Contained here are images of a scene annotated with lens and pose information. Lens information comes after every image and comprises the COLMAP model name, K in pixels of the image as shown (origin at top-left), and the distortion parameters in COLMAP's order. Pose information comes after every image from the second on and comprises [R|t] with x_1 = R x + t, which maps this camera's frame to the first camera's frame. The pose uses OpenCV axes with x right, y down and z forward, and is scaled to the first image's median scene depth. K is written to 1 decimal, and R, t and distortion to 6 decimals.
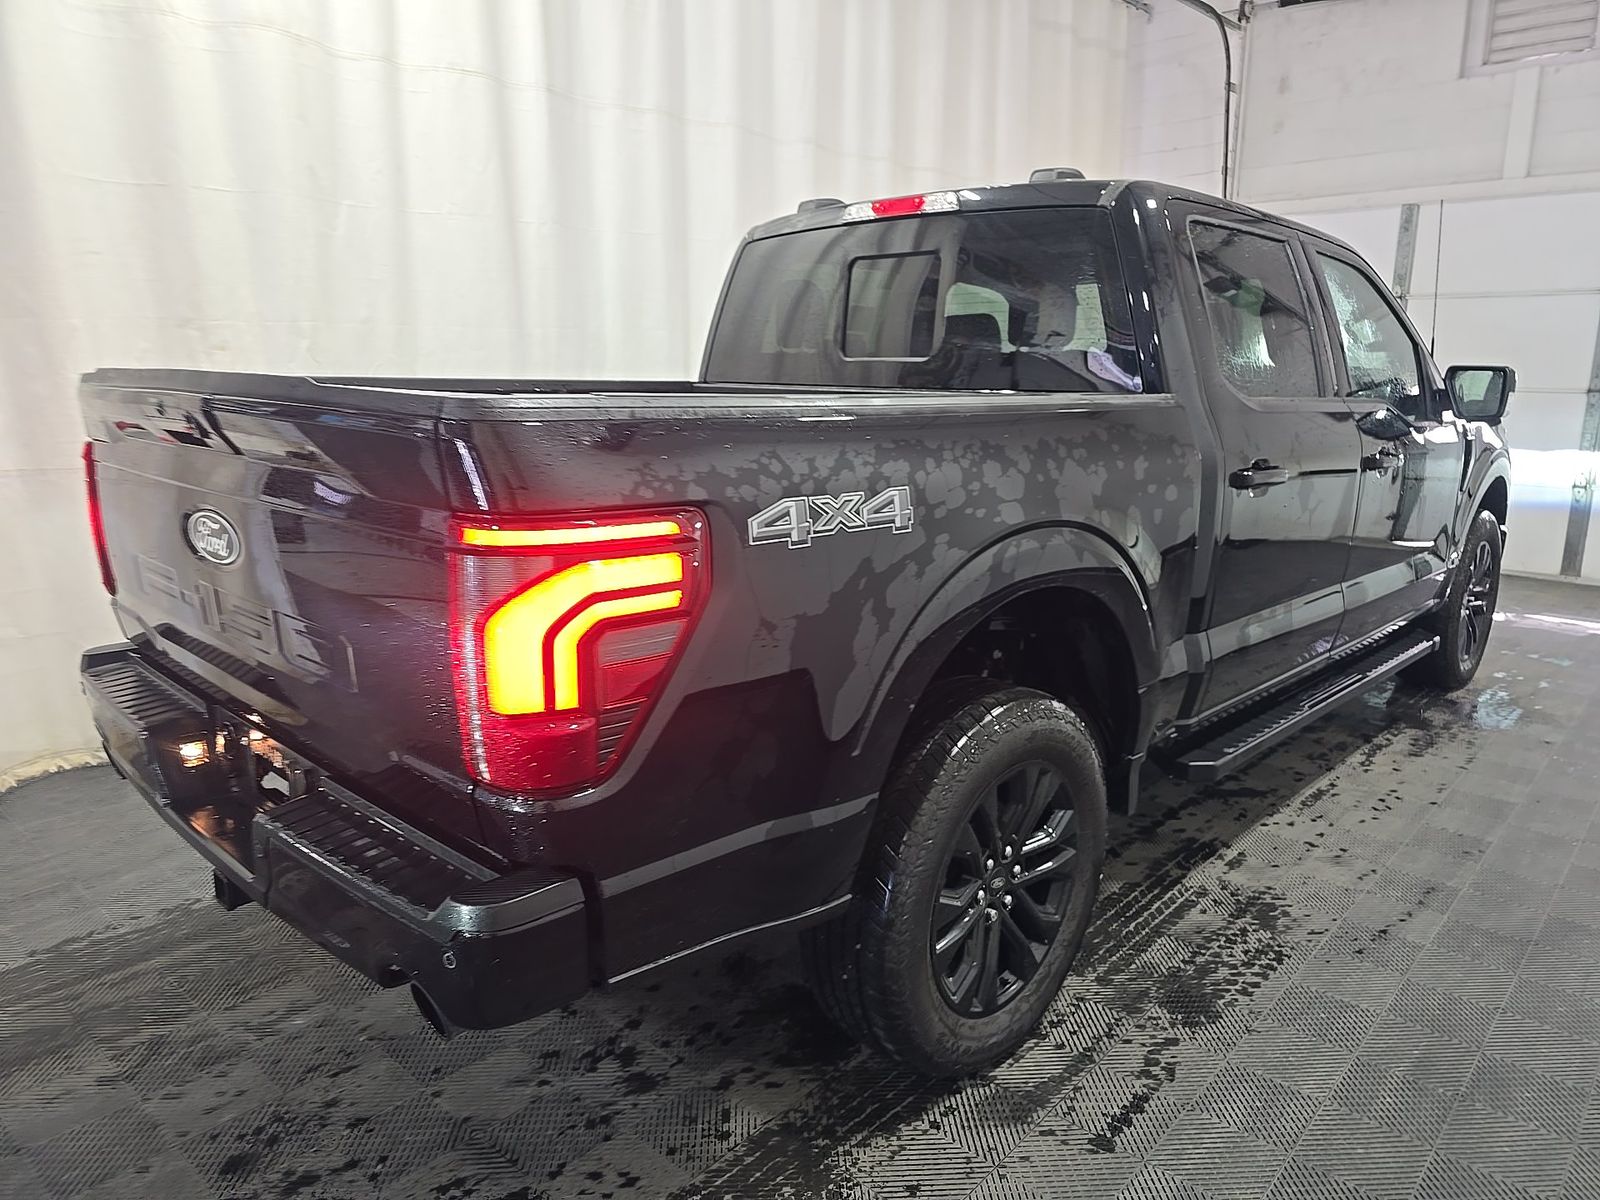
lens RADIAL K [[1069.9, 0, 826.5], [0, 1069.9, 598.0], [0, 0, 1]] dist [0.001677, -0.006313]
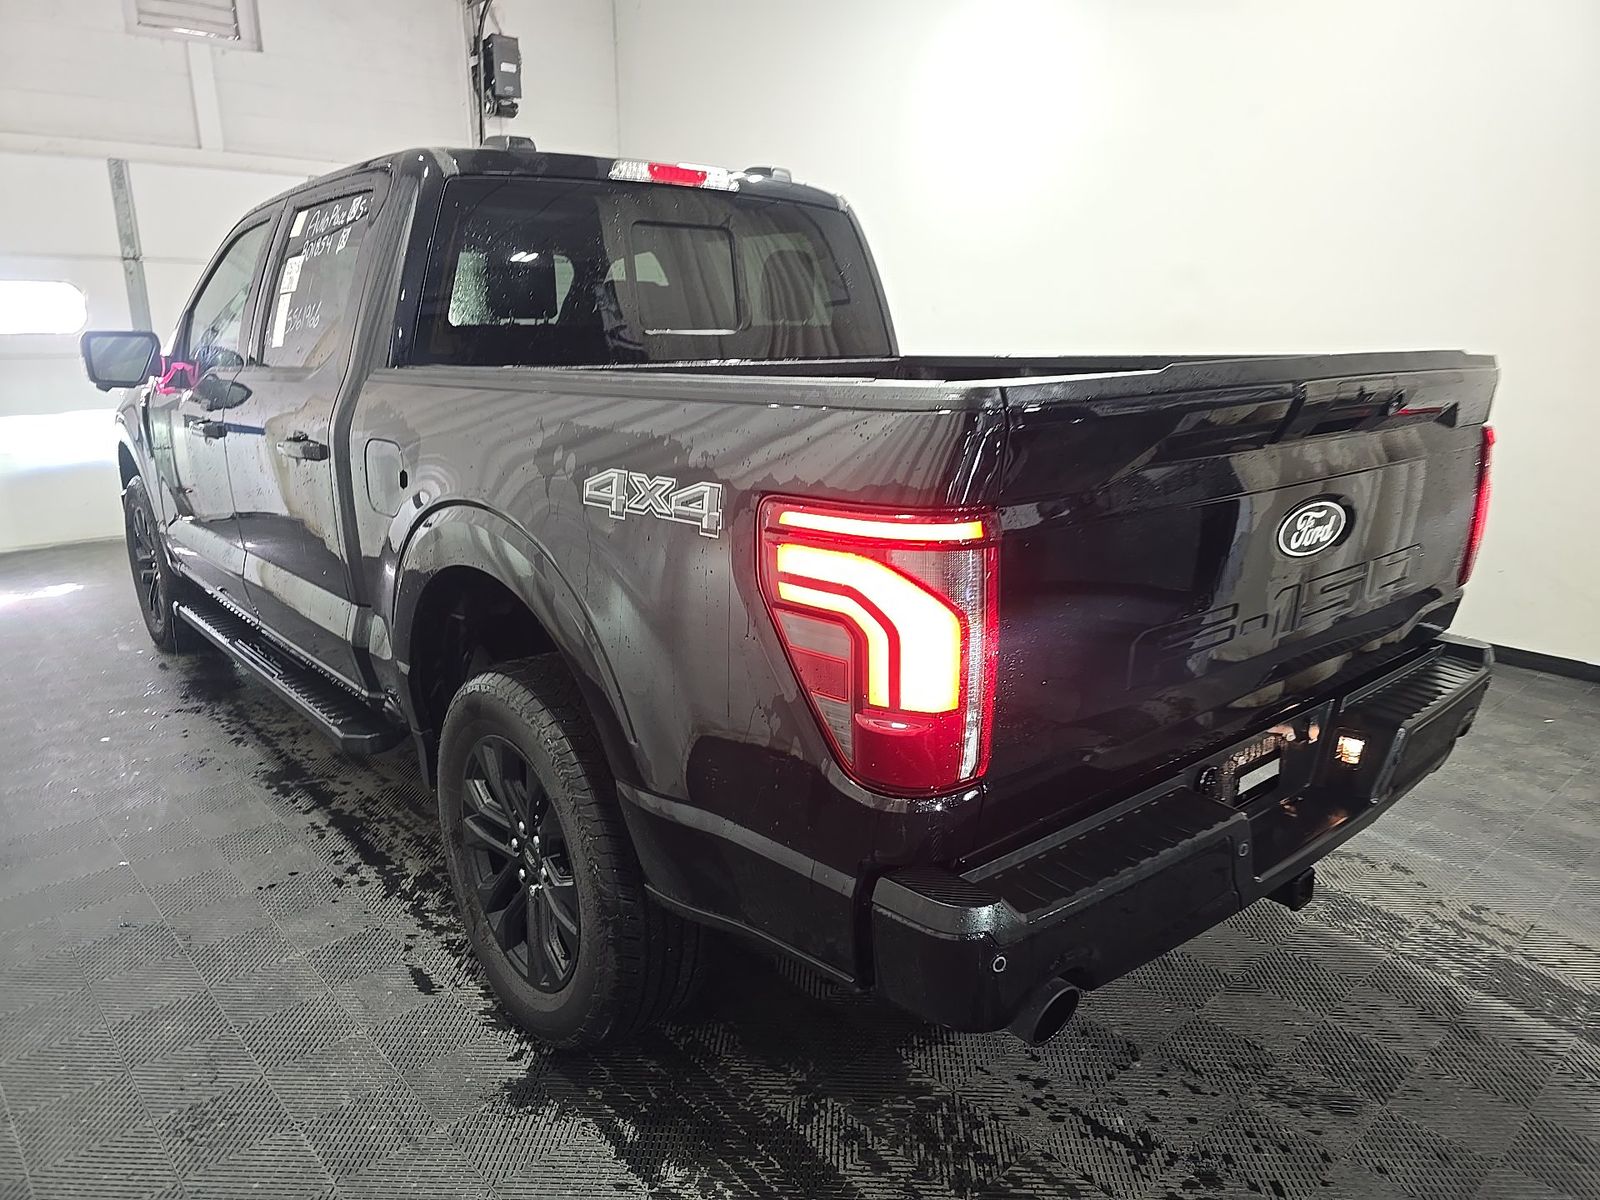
lens RADIAL K [[1069.9, 0, 826.5], [0, 1069.9, 598.0], [0, 0, 1]] dist [0.001677, -0.006313]
pose [[0.090591, -0.249149, 0.964219, -0.434026], [0.214331, 0.950389, 0.225439, -0.085973], [-0.972551, 0.186240, 0.139498, 0.363950]]
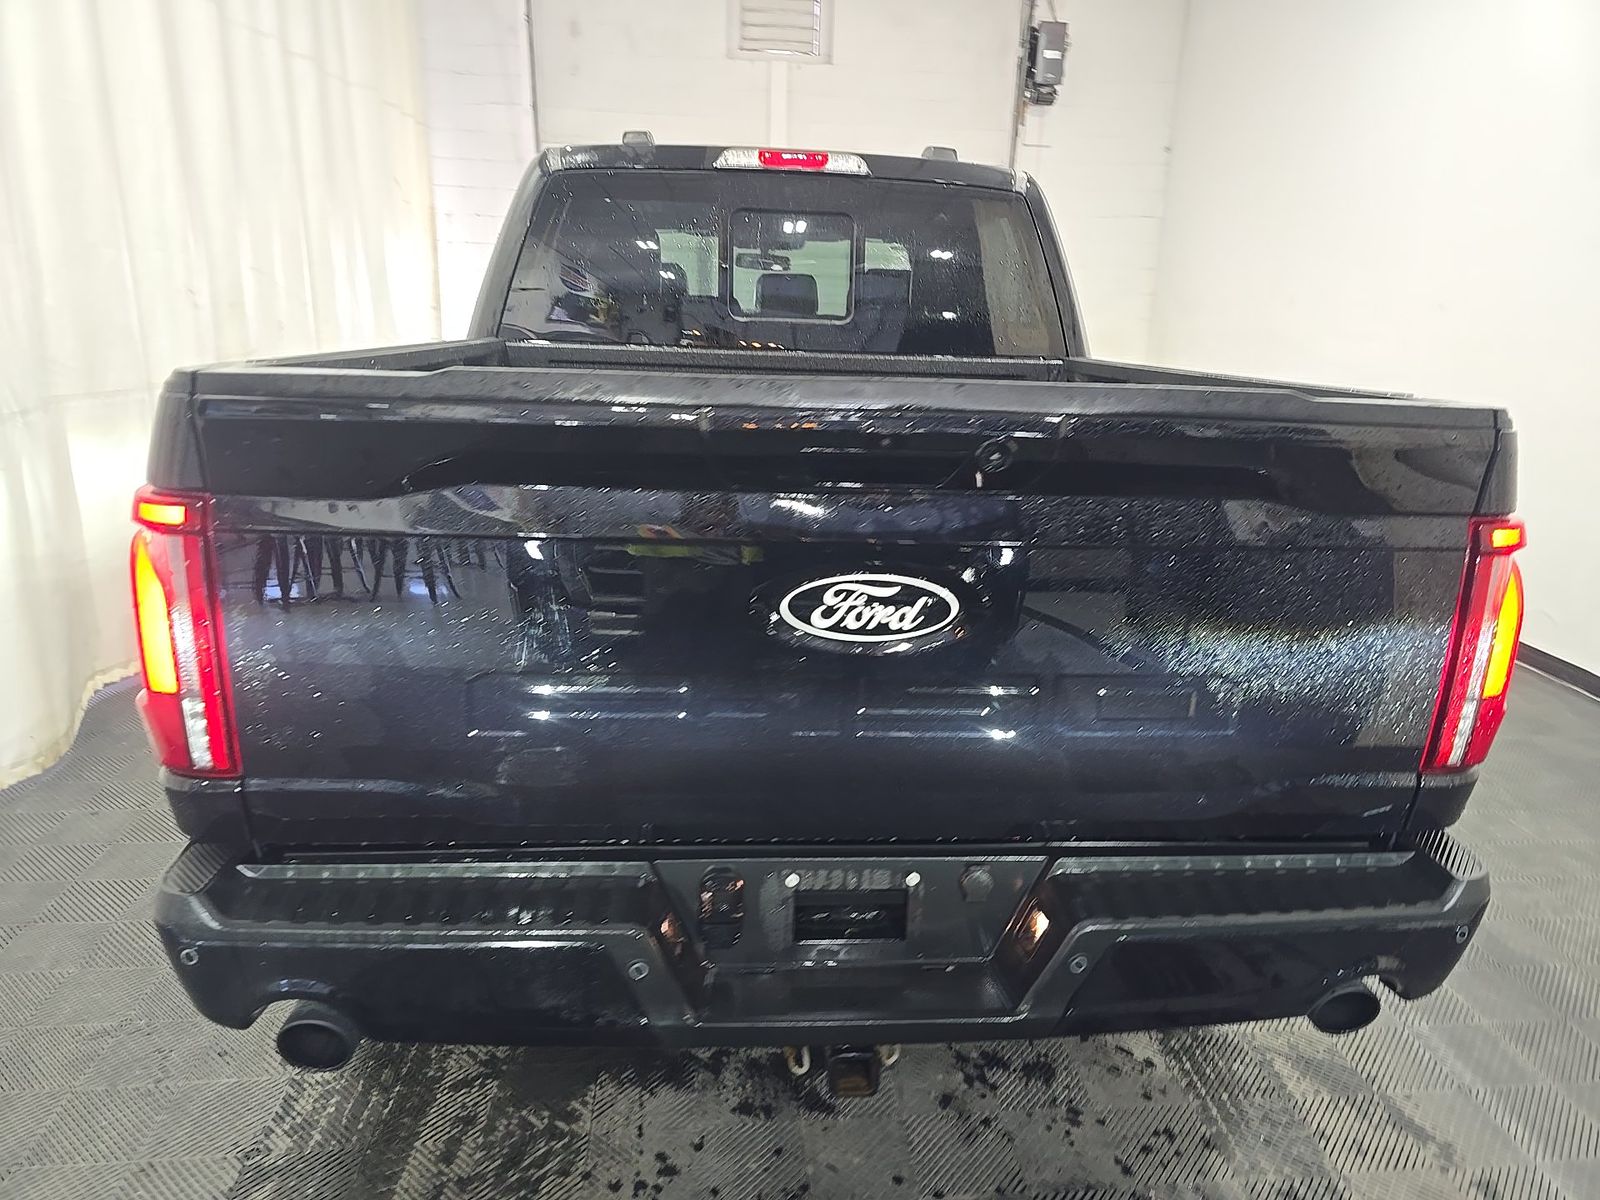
lens RADIAL K [[1069.9, 0, 826.5], [0, 1069.9, 598.0], [0, 0, 1]] dist [0.001677, -0.006313]
pose [[0.657430, -0.183760, 0.730765, -0.311694], [0.132651, 0.982887, 0.127819, -0.044576], [-0.741747, 0.012905, 0.670555, 0.153579]]
